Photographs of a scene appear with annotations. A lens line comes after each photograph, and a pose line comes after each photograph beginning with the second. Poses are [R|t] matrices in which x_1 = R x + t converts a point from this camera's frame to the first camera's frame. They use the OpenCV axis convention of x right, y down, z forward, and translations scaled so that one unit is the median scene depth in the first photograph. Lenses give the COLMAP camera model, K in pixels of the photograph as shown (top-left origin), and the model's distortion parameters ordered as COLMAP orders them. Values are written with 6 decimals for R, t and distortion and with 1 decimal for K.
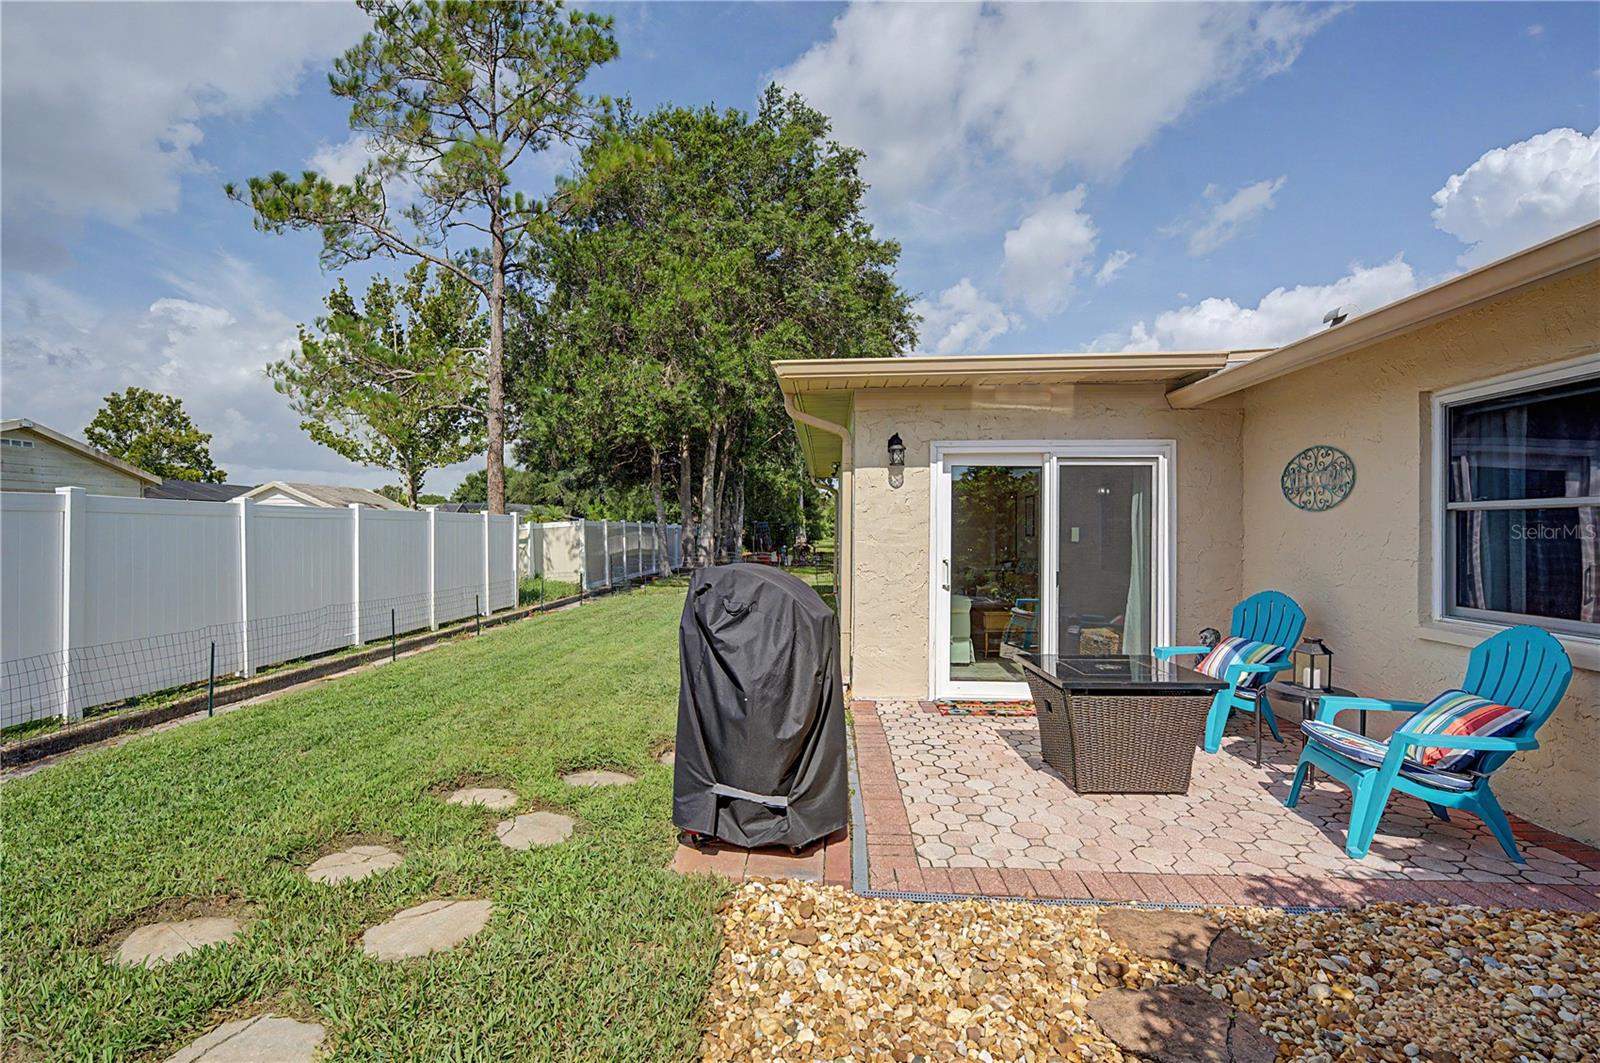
lens RADIAL K [[729.0, 0, 798.2], [0, 729.0, 524.9], [0, 0, 1]] dist [0.007962, 0.000106]
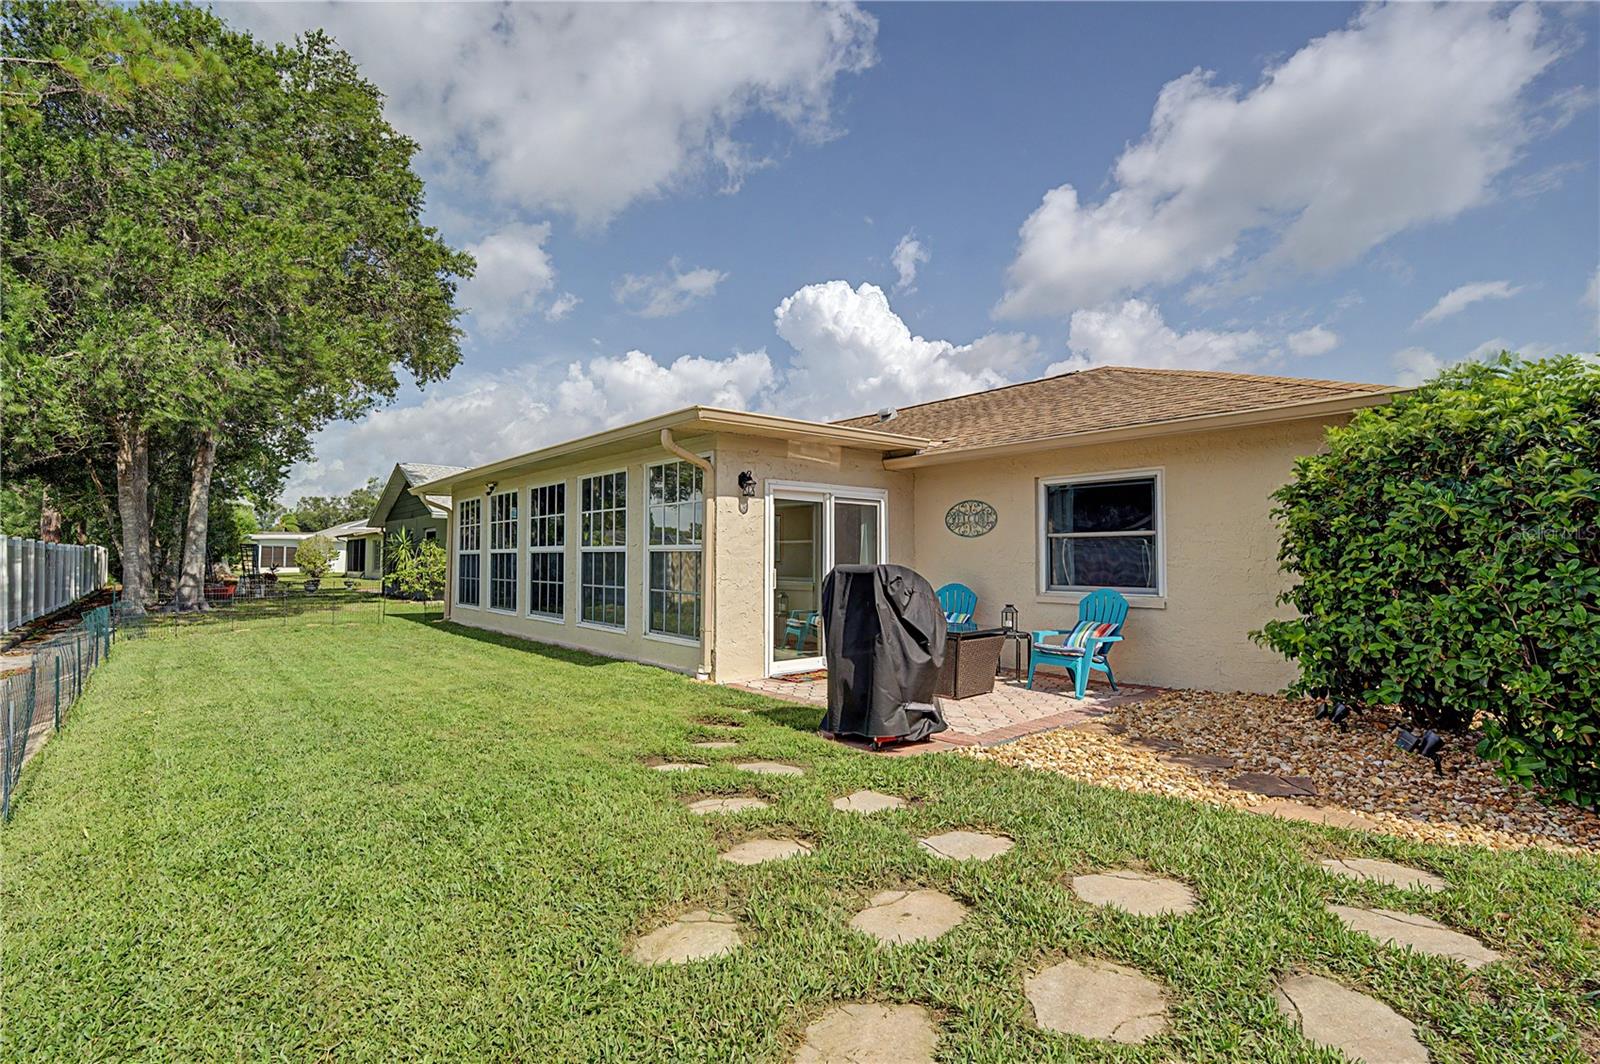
lens RADIAL K [[729.0, 0, 796.1], [0, 729.0, 543.8], [0, 0, 1]] dist [0.007962, 0.000106]
pose [[0.729777, 0.011187, 0.683594, -0.632866], [-0.003929, 0.999918, -0.012170, 0.016068], [-0.683674, 0.006196, 0.729761, 0.008068]]
